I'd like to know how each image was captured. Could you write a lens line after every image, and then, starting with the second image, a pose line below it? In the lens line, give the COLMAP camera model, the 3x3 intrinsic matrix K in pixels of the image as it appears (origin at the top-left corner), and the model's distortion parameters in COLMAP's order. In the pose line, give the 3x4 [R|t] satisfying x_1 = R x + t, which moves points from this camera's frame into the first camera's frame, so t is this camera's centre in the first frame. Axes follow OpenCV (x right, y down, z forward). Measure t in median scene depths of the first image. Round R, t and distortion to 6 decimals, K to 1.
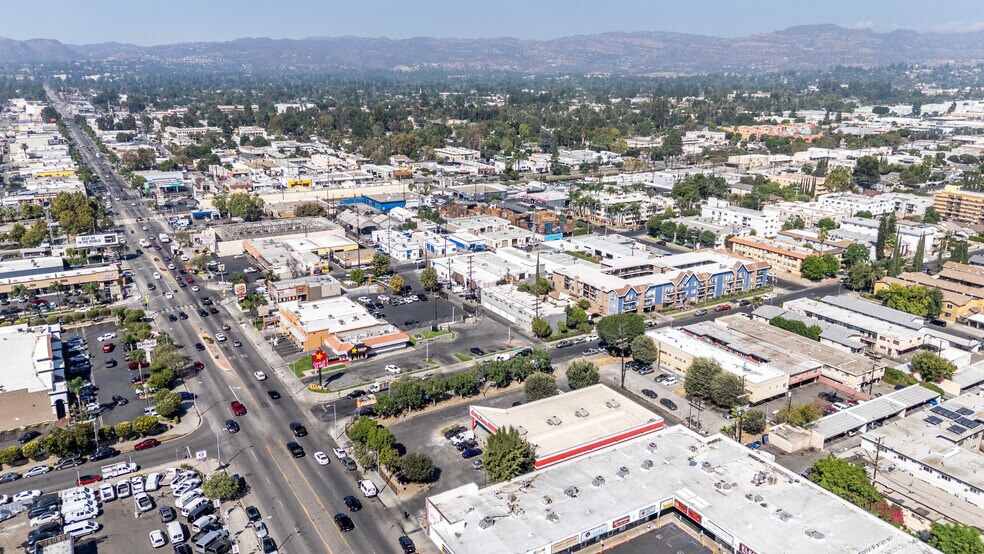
lens RADIAL K [[720.1, 0, 492.0], [0, 720.1, 277.0], [0, 0, 1]] dist [0.096189, -0.104827]
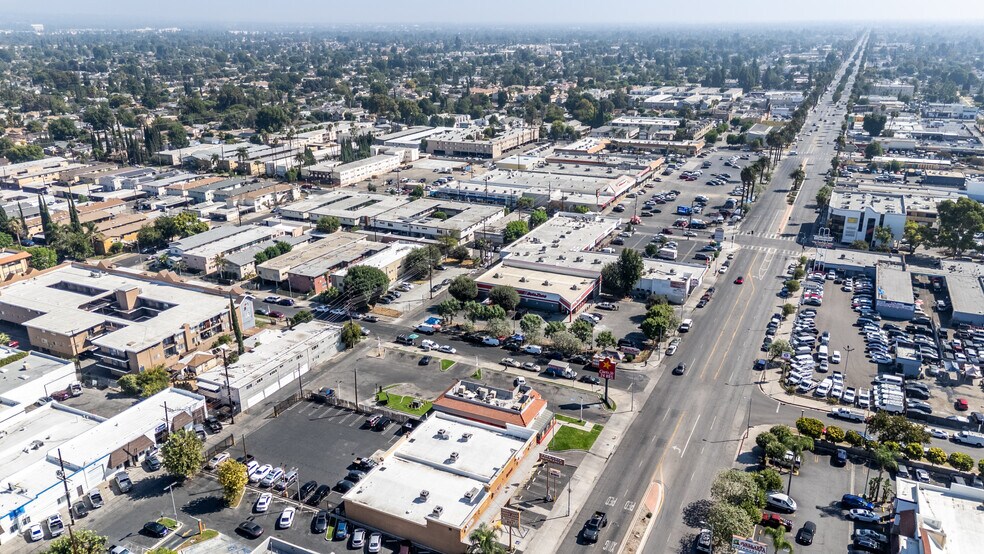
lens RADIAL K [[720.1, 0, 492.0], [0, 720.1, 277.0], [0, 0, 1]] dist [0.096189, -0.104827]
pose [[-0.539344, -0.279950, 0.794189, -0.671524], [0.241868, 0.851880, 0.464542, -0.336738], [-0.806603, 0.442637, -0.391746, 1.154916]]
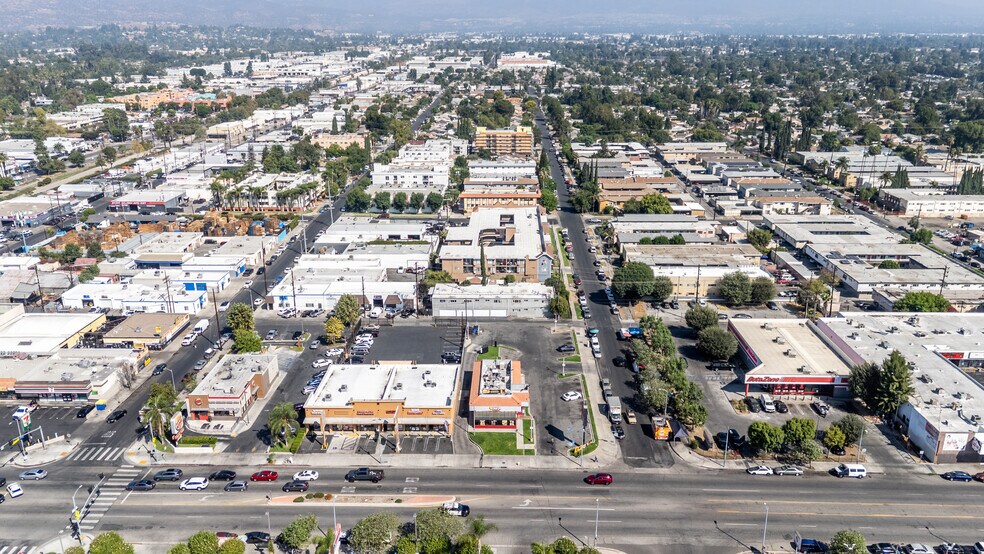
lens RADIAL K [[720.1, 0, 492.0], [0, 720.1, 277.0], [0, 0, 1]] dist [0.096189, -0.104827]
pose [[0.538041, -0.278218, 0.795680, -0.720098], [0.240248, 0.955421, 0.171617, -0.150435], [-0.807956, 0.098823, 0.580897, 0.508600]]
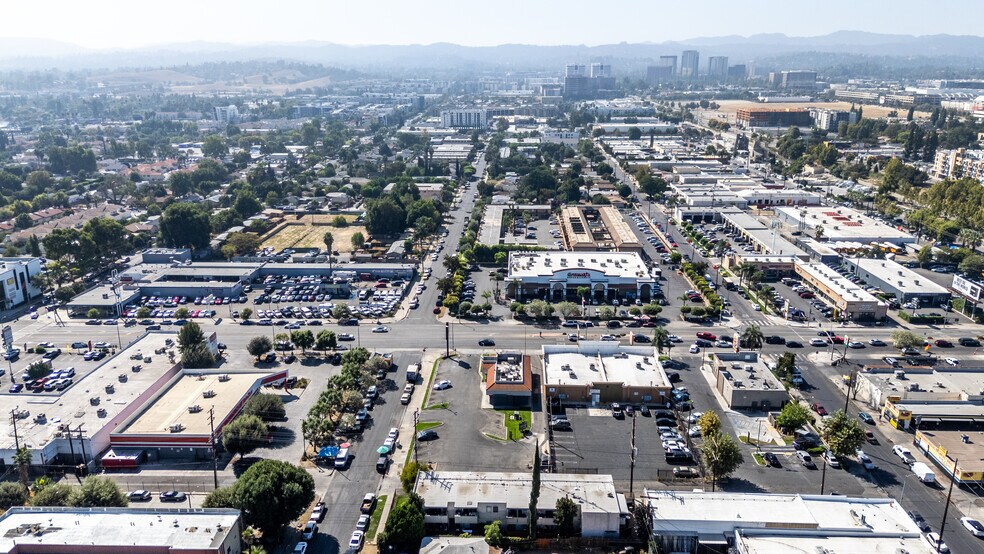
lens RADIAL K [[720.1, 0, 492.0], [0, 720.1, 277.0], [0, 0, 1]] dist [0.096189, -0.104827]
pose [[-0.549984, 0.232326, -0.802211, 0.488984], [-0.231708, 0.880378, 0.413819, -0.357007], [0.802389, 0.413473, -0.430362, 1.238681]]
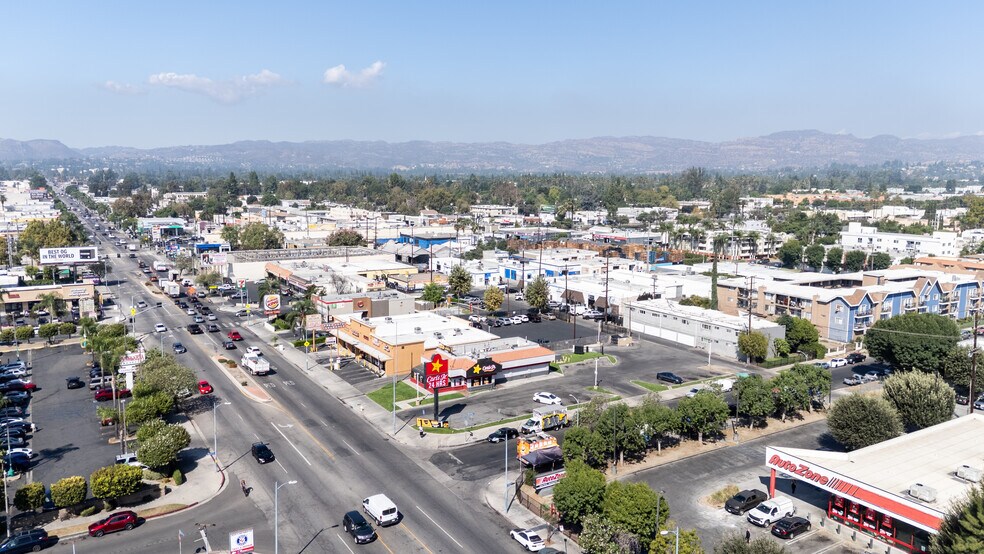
lens RADIAL K [[720.1, 0, 492.0], [0, 720.1, 277.0], [0, 0, 1]] dist [0.096189, -0.104827]
pose [[0.999913, 0.001421, 0.013134, -0.167672], [0.000405, 0.990428, -0.138029, 0.097653], [-0.013205, 0.138022, 0.990341, 0.361538]]
